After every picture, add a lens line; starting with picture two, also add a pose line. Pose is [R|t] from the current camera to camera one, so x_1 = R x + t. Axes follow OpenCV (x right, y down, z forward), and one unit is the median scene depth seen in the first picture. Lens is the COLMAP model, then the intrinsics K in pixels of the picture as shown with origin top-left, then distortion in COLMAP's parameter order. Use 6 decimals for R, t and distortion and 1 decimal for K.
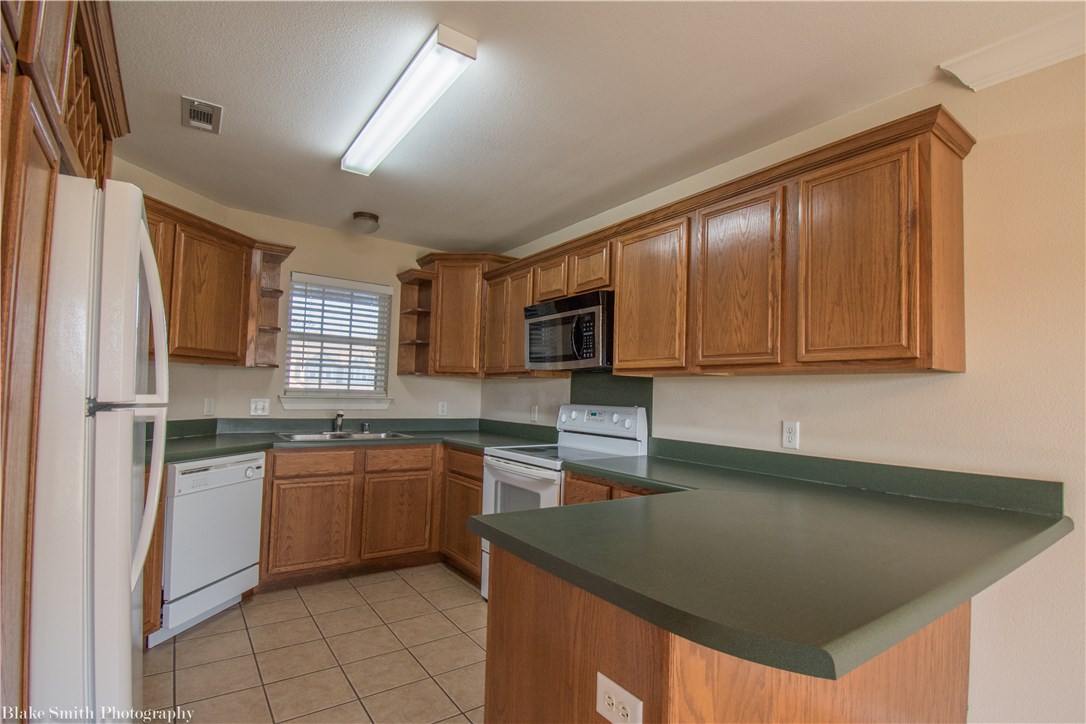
lens RADIAL K [[522.6, 0, 545.0], [0, 522.6, 372.5], [0, 0, 1]] dist [0.000493, -0.000011]
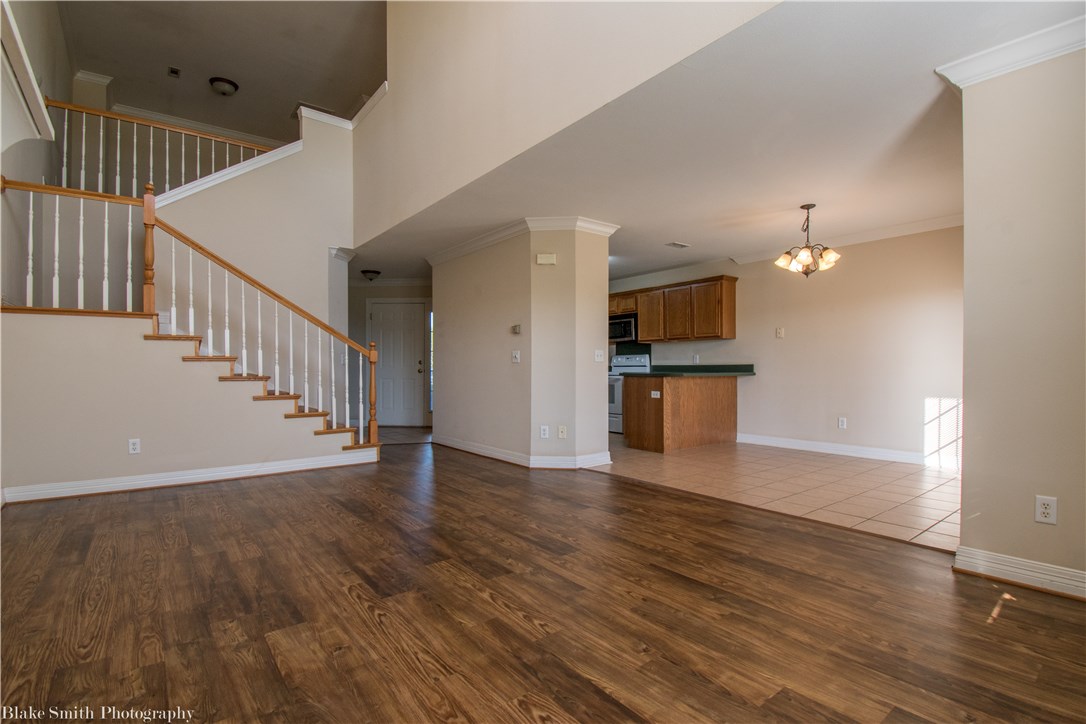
lens RADIAL K [[508.7, 0, 550.9], [0, 508.7, 371.7], [0, 0, 1]] dist [0.022450, -0.028364]
pose [[0.997992, -0.032712, 0.054236, -0.471570], [0.029867, 0.998176, 0.052468, 0.002829], [-0.055853, -0.050743, 0.997149, -1.649584]]
